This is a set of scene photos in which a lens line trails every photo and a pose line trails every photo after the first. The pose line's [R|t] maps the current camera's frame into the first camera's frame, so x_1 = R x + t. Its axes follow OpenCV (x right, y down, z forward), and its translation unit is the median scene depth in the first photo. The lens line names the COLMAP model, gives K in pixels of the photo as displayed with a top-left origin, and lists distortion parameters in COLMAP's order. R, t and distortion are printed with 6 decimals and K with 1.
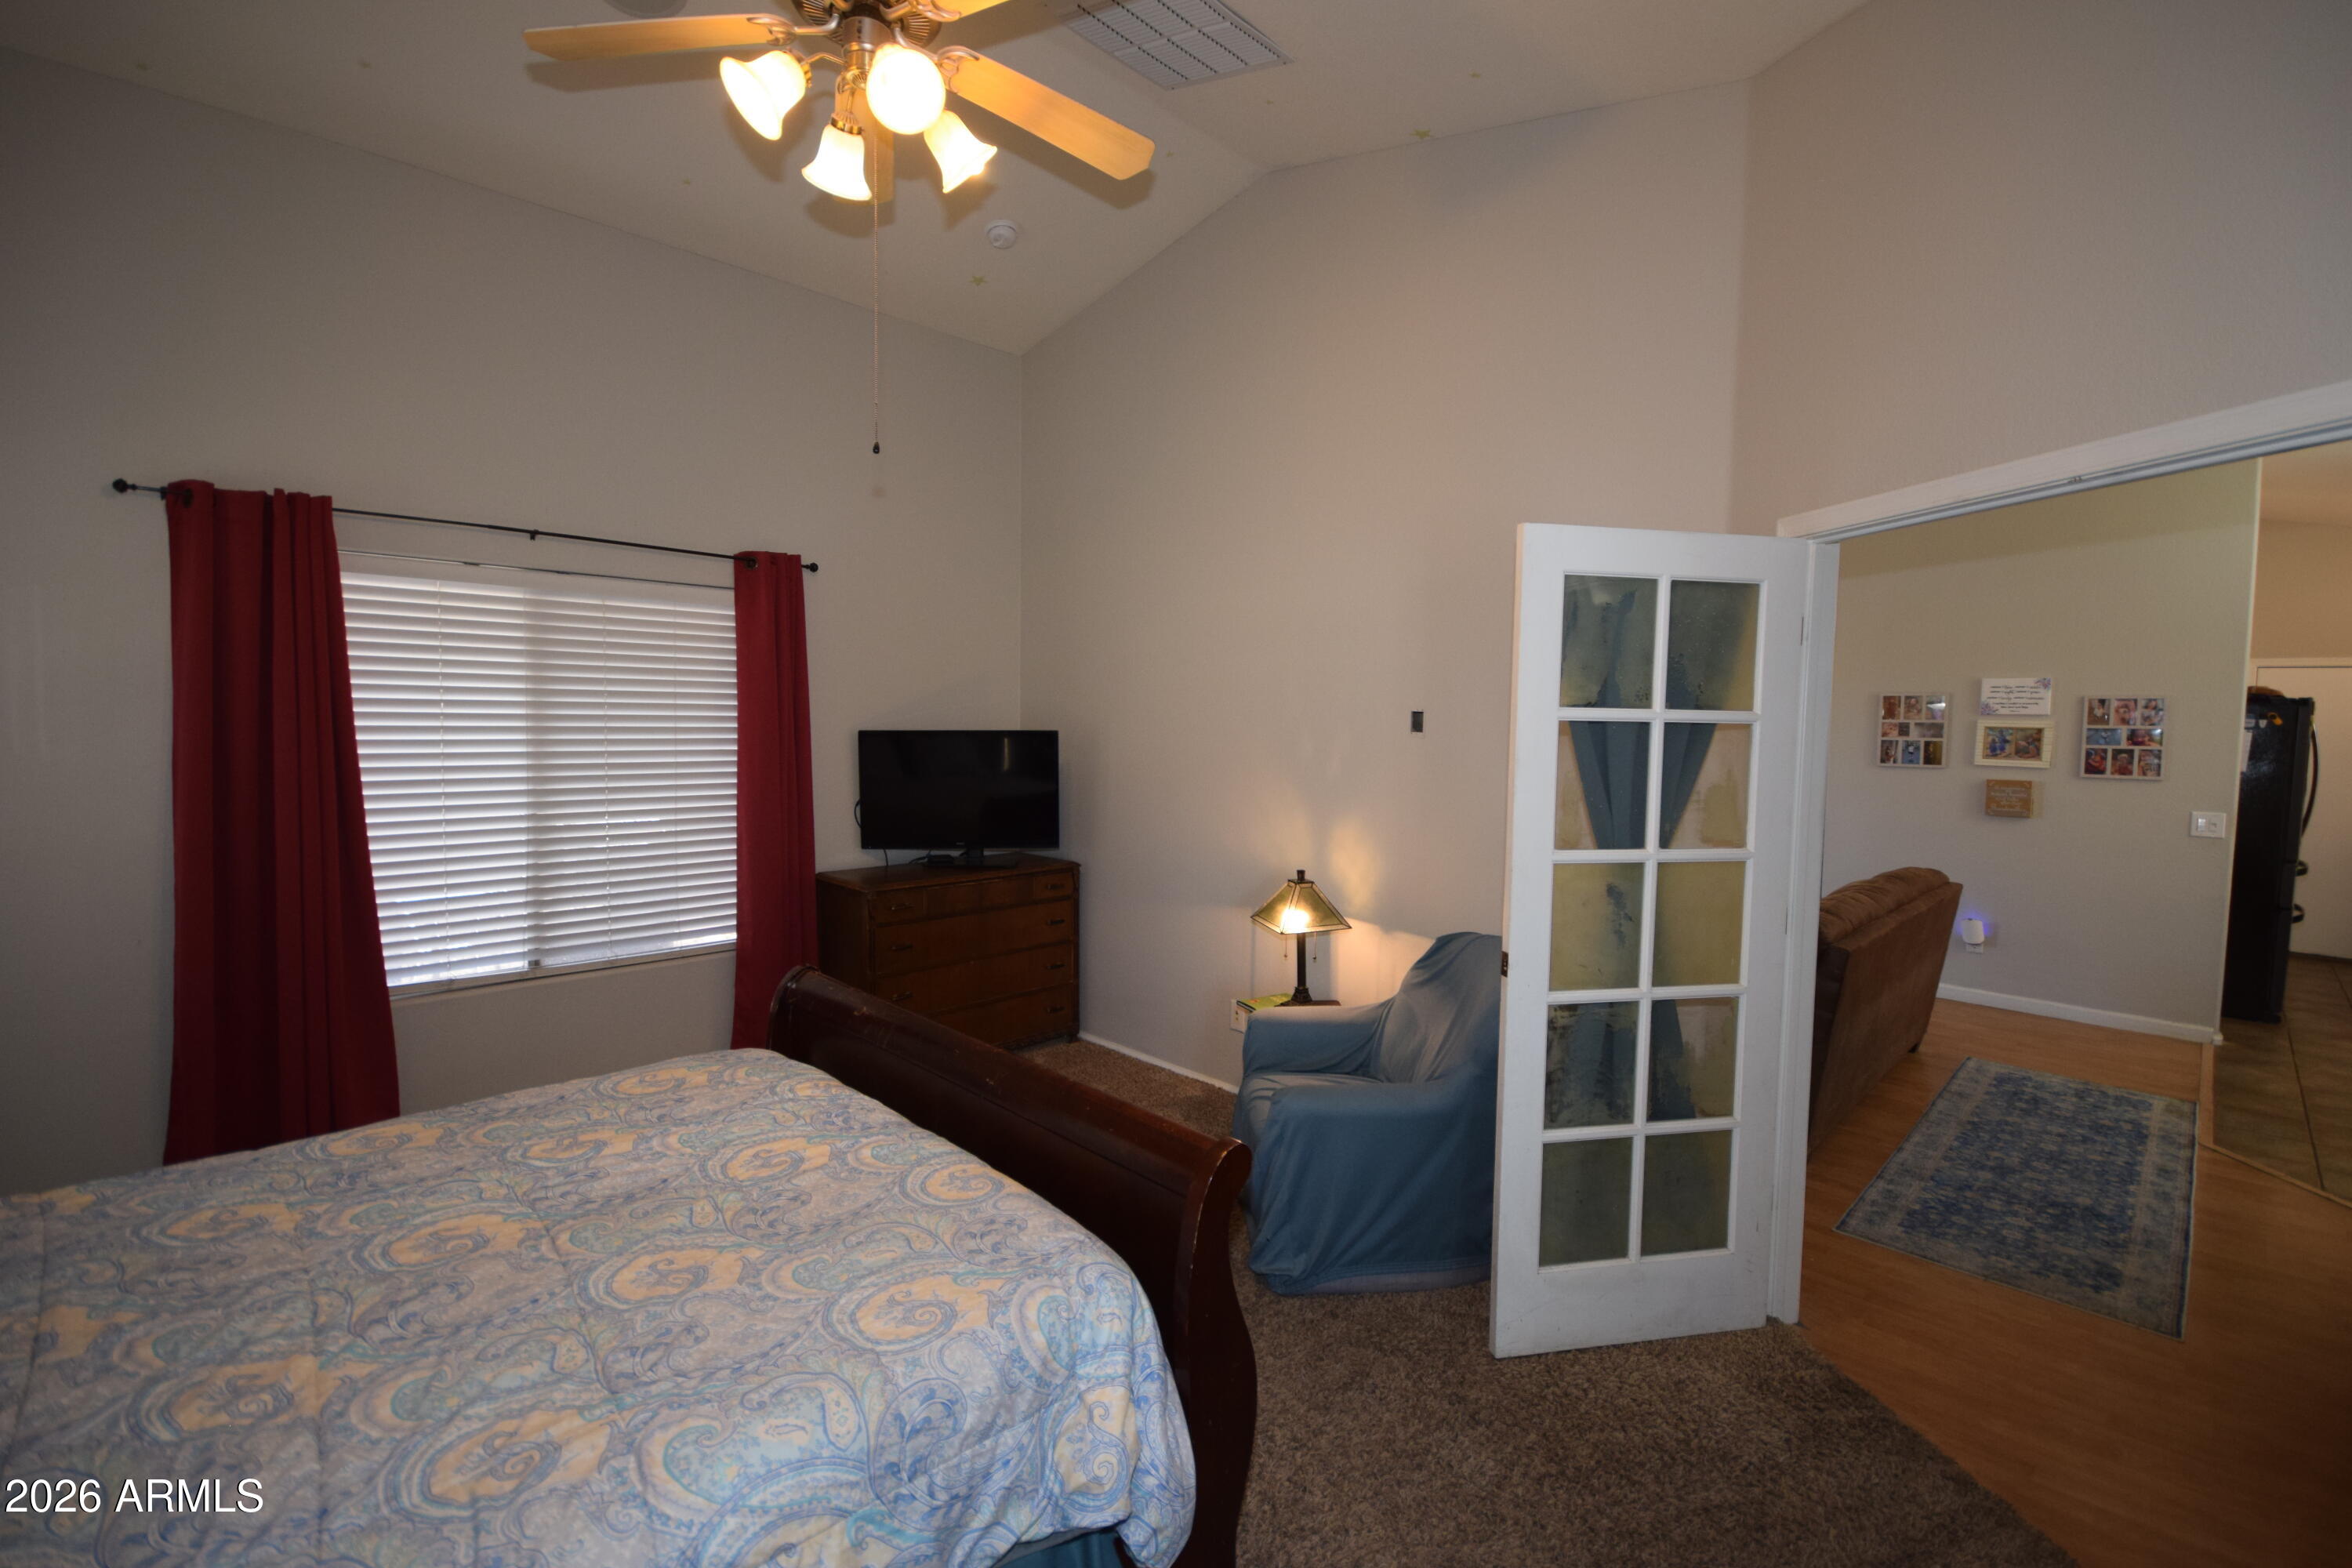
lens RADIAL K [[1051.0, 0, 1176.0], [0, 1051.0, 784.0], [0, 0, 1]] dist [0.001353, -0.000055]
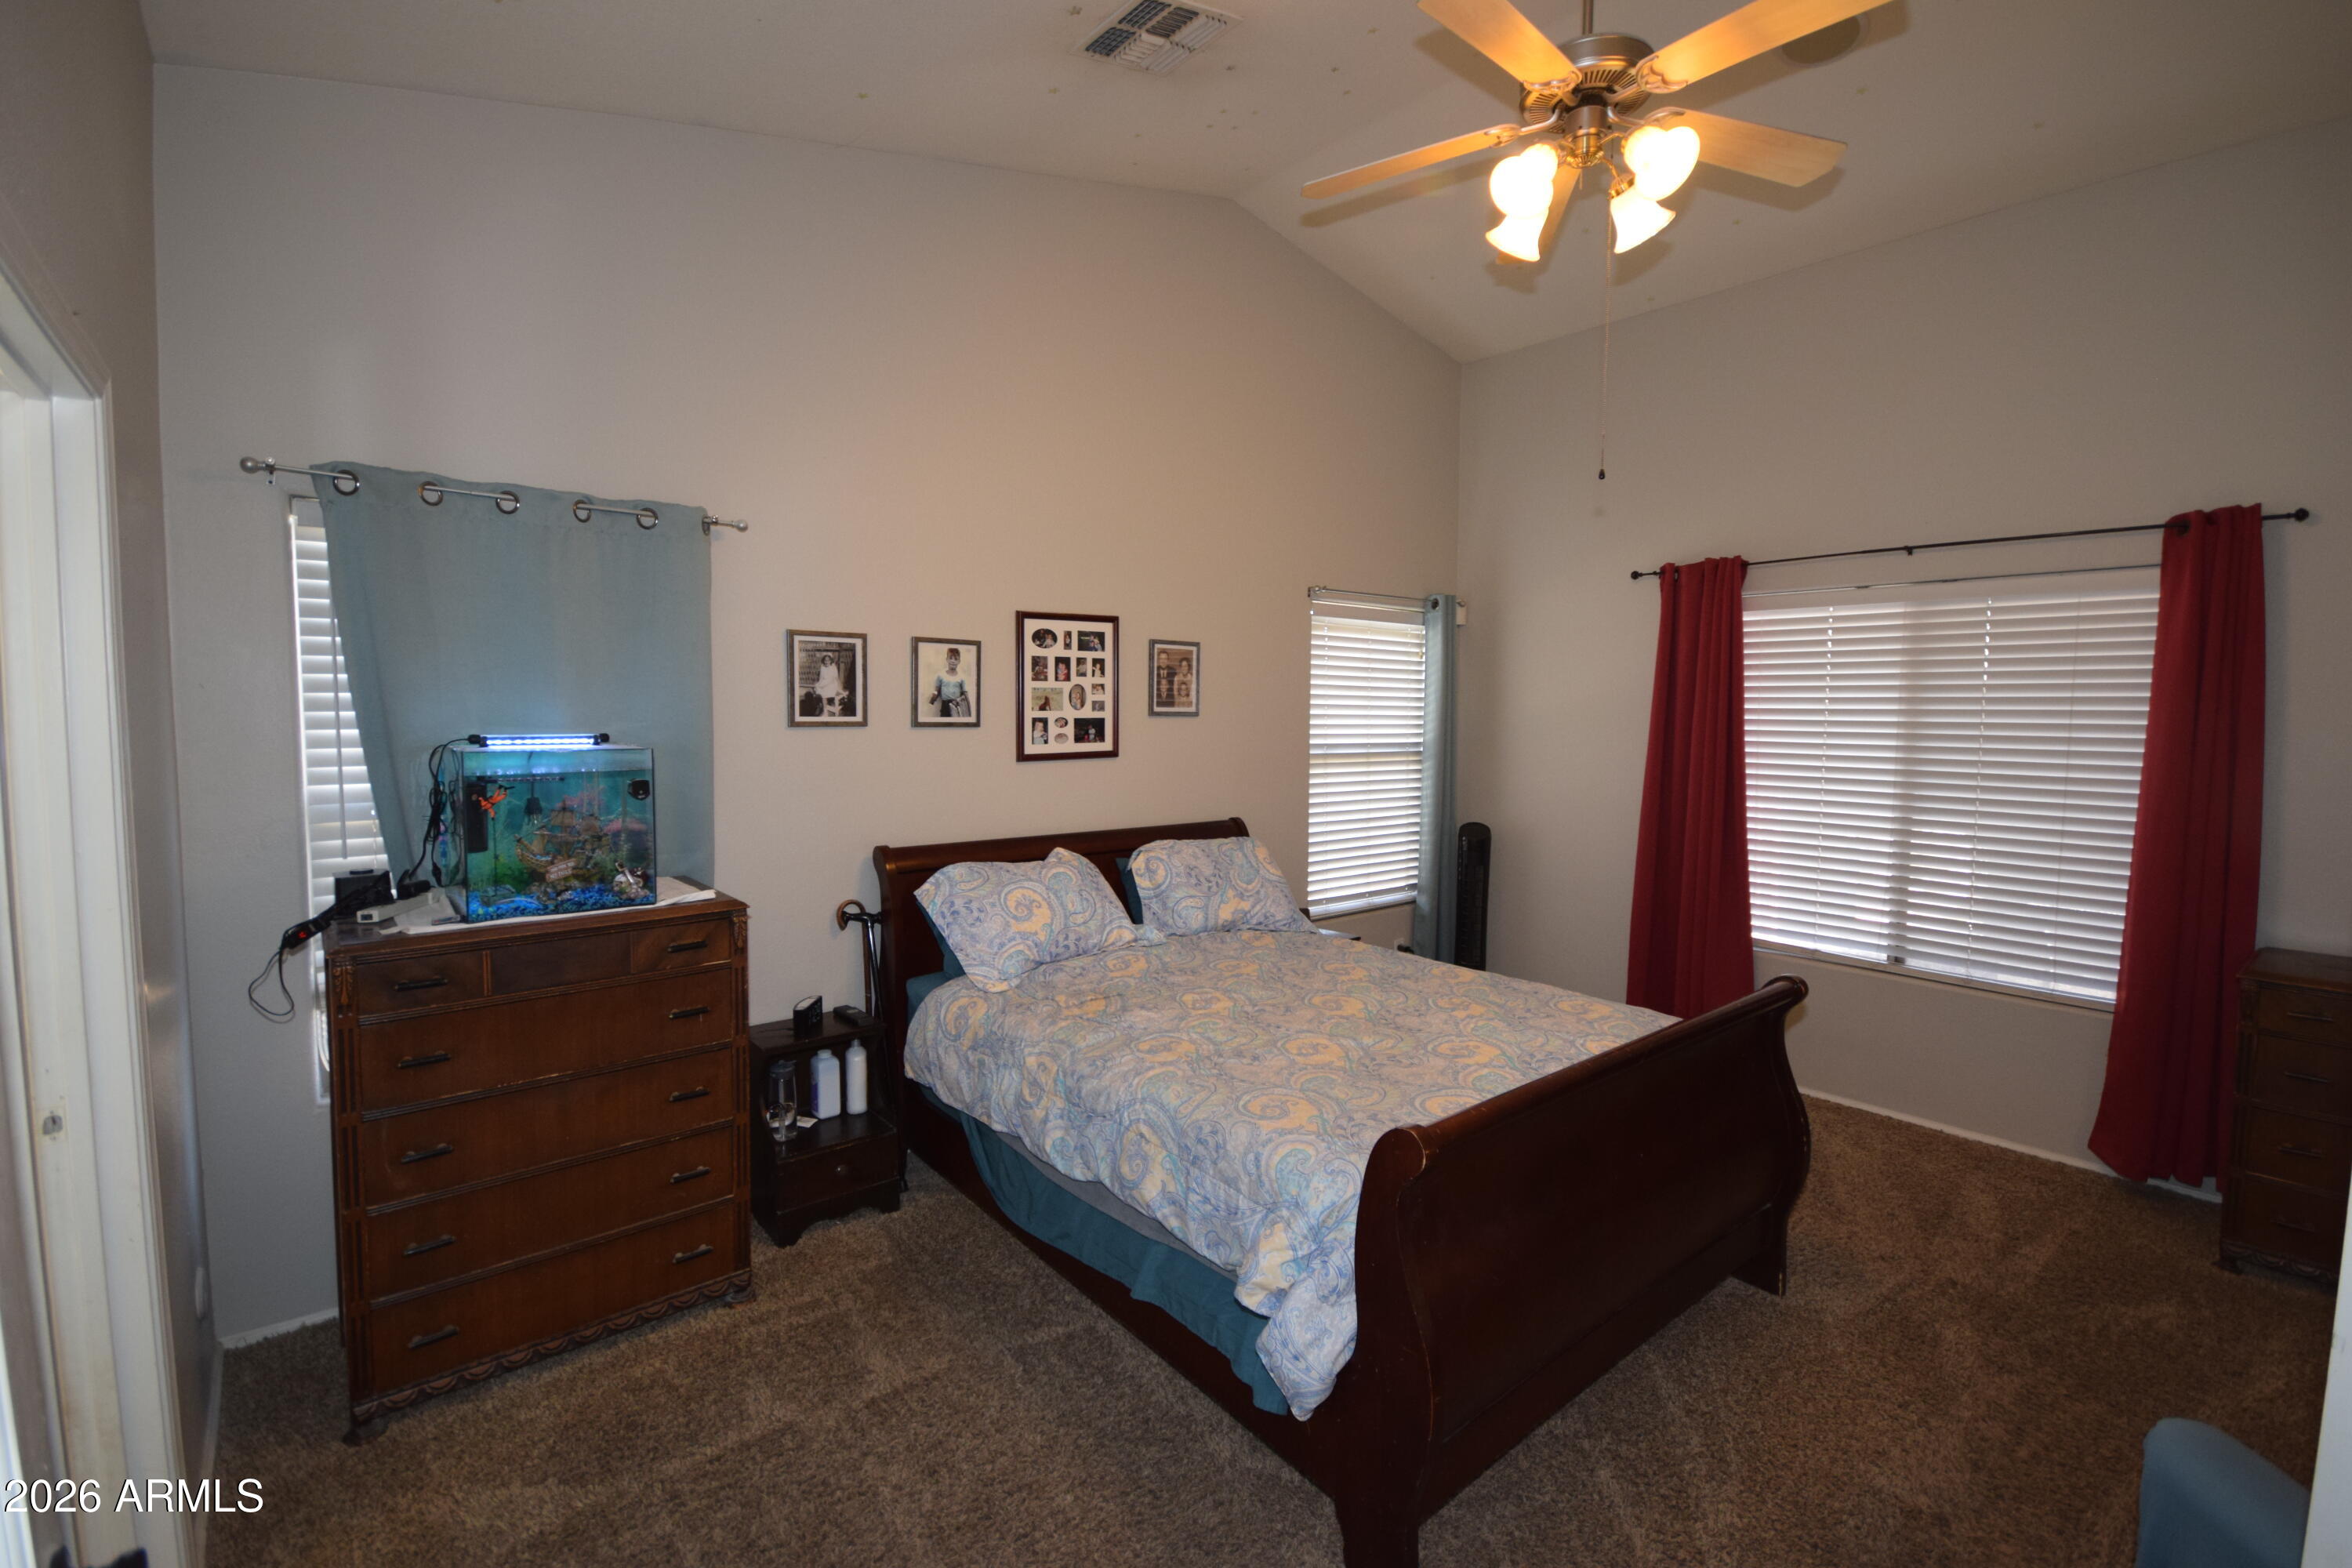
lens RADIAL K [[1019.9, 0, 1176.0], [0, 1019.9, 784.0], [0, 0, 1]] dist [-0.003232, -0.000347]
pose [[-0.095854, 0.058923, -0.993650, 0.536178], [-0.075899, 0.994908, 0.066319, -0.019439], [0.992498, 0.081774, -0.090894, 0.432761]]
